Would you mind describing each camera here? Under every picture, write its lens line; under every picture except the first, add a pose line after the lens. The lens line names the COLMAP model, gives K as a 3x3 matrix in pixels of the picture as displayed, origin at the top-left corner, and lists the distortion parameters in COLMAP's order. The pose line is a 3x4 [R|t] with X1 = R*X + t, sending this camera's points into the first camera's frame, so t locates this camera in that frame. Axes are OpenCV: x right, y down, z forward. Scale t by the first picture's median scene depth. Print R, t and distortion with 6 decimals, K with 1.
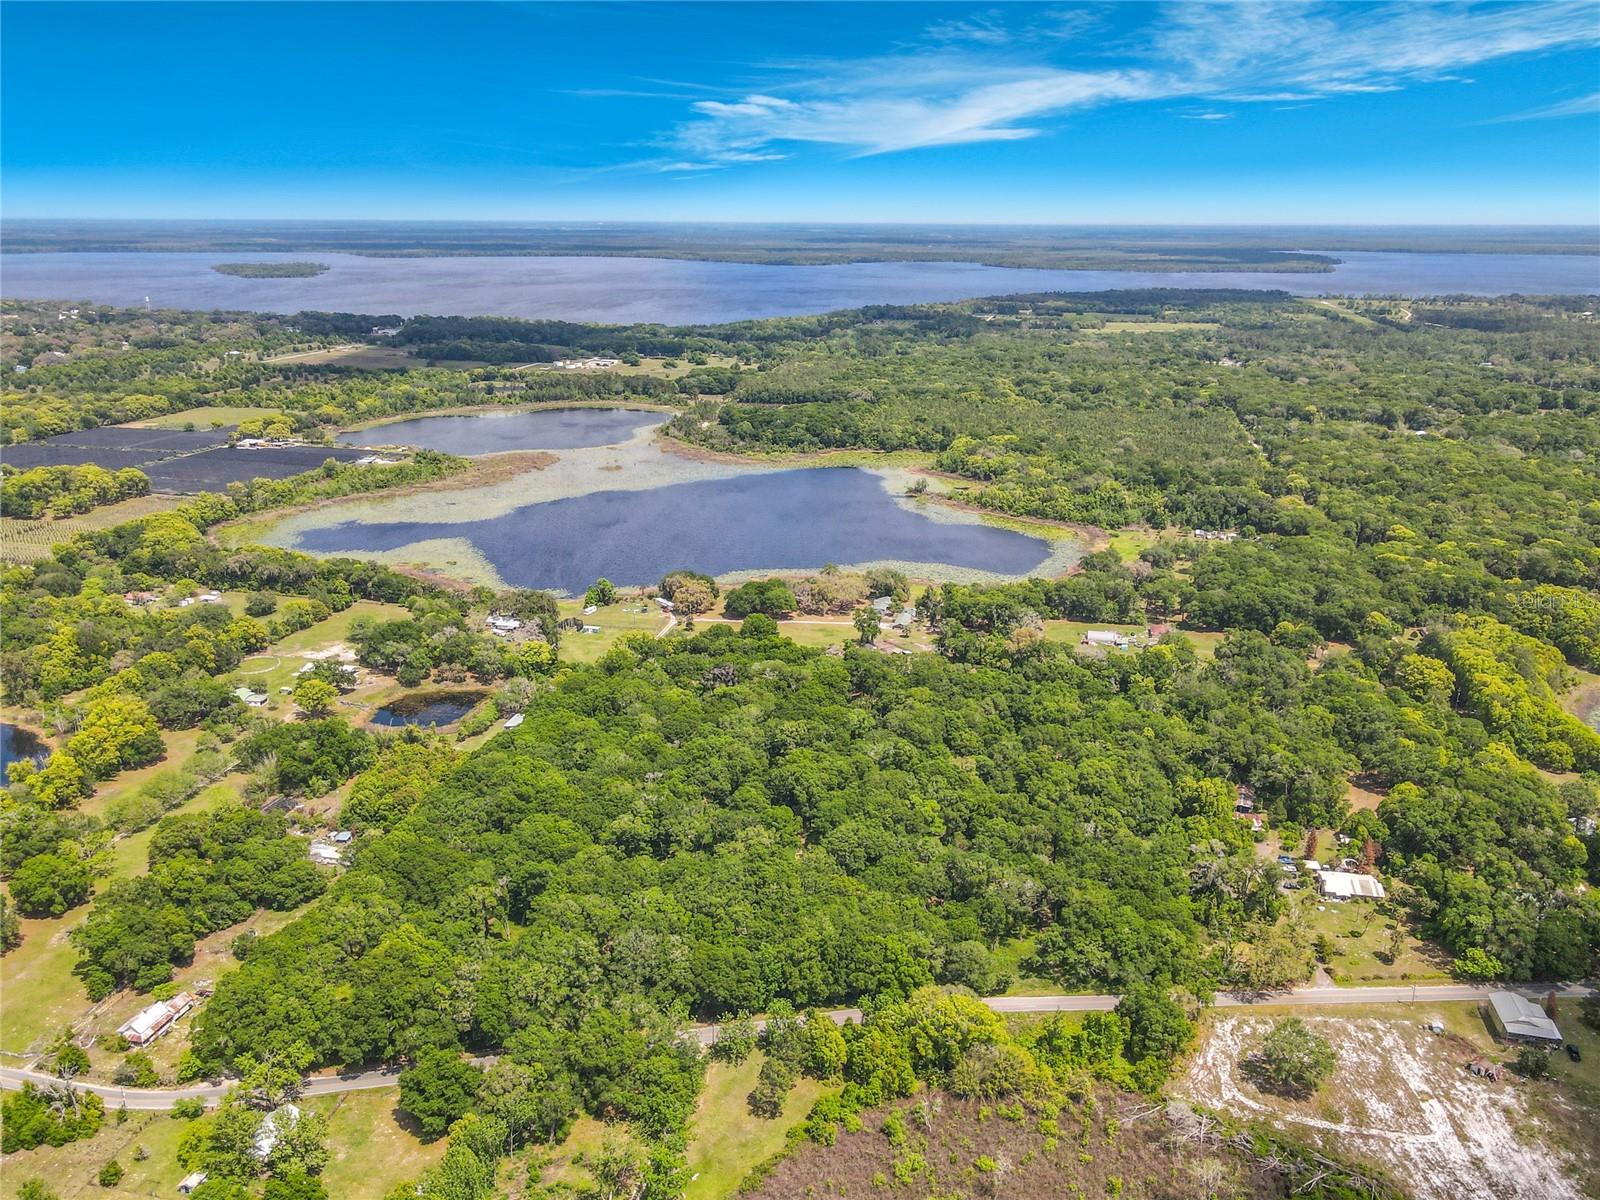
lens RADIAL K [[1180.2, 0, 800.0], [0, 1180.2, 600.0], [0, 0, 1]] dist [0.001816, 0.034153]
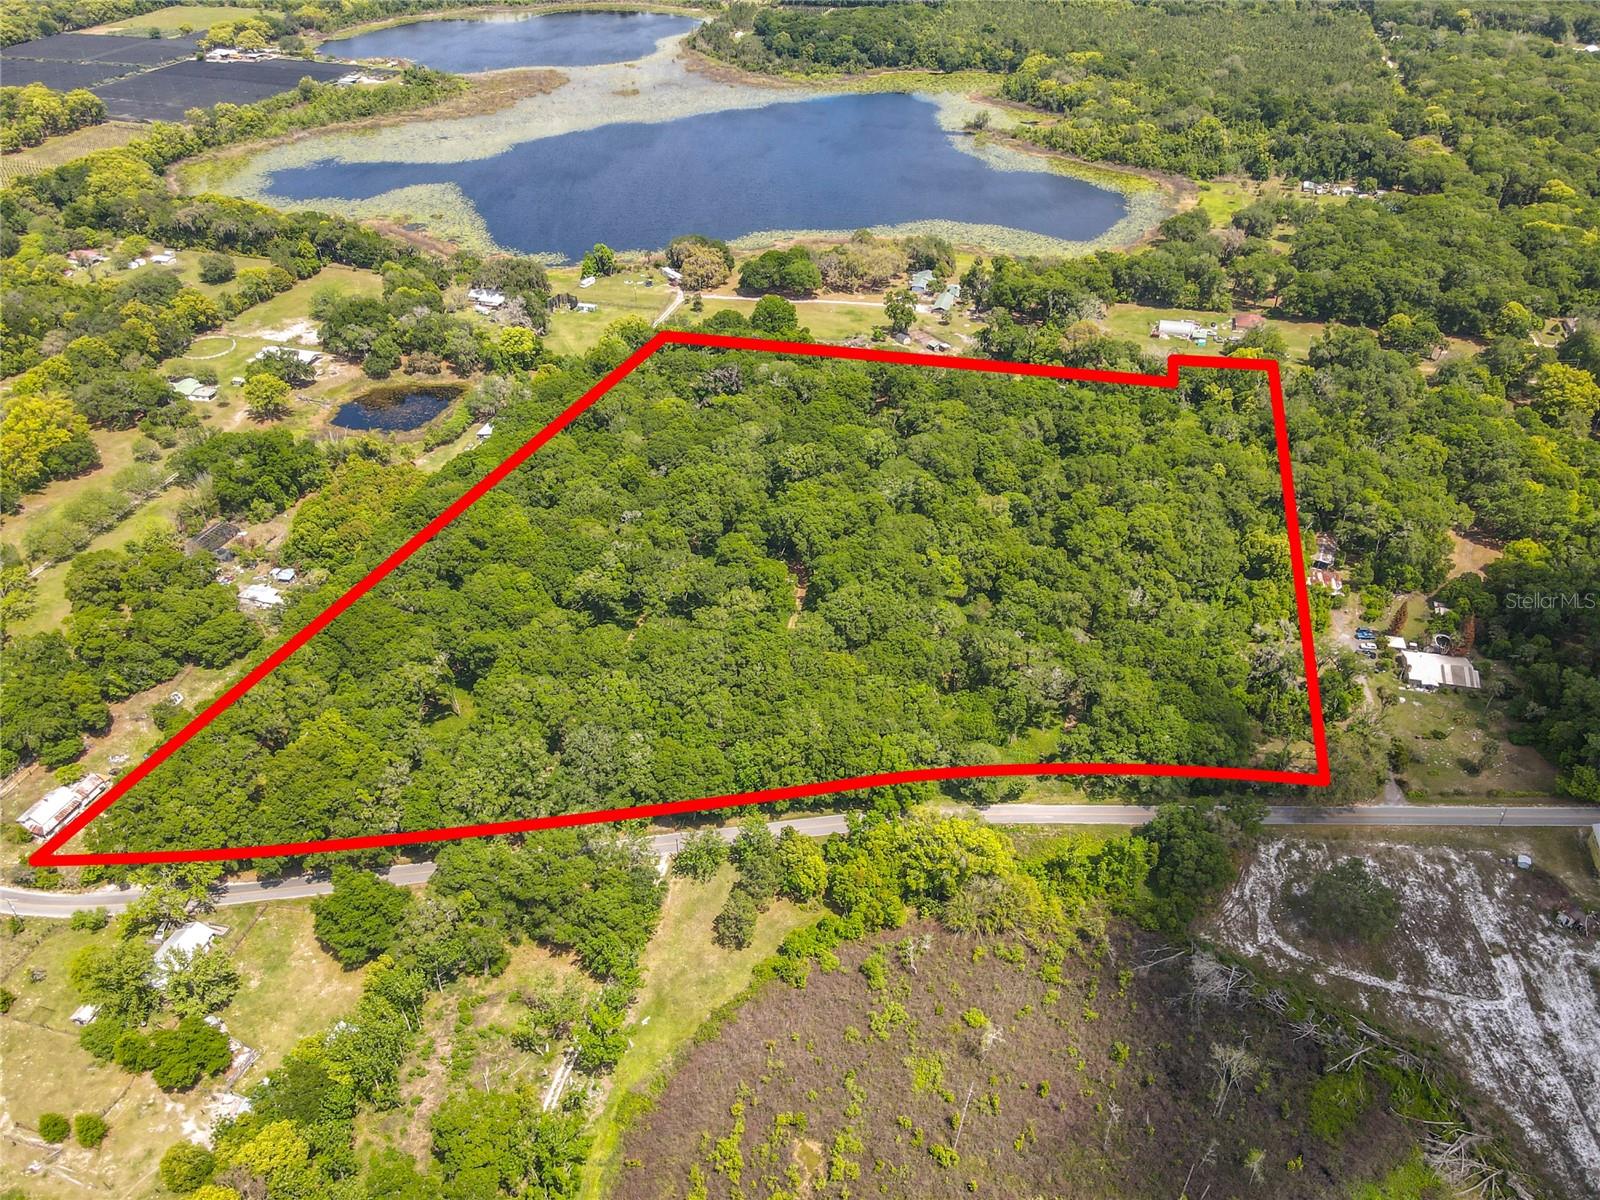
lens RADIAL K [[1180.2, 0, 800.0], [0, 1180.2, 600.0], [0, 0, 1]] dist [0.001816, 0.034153]
pose [[0.998751, 0.024399, -0.043613, 0.035656], [-0.009991, 0.952584, 0.304112, -0.052009], [0.048965, -0.303297, 0.951637, 0.155723]]
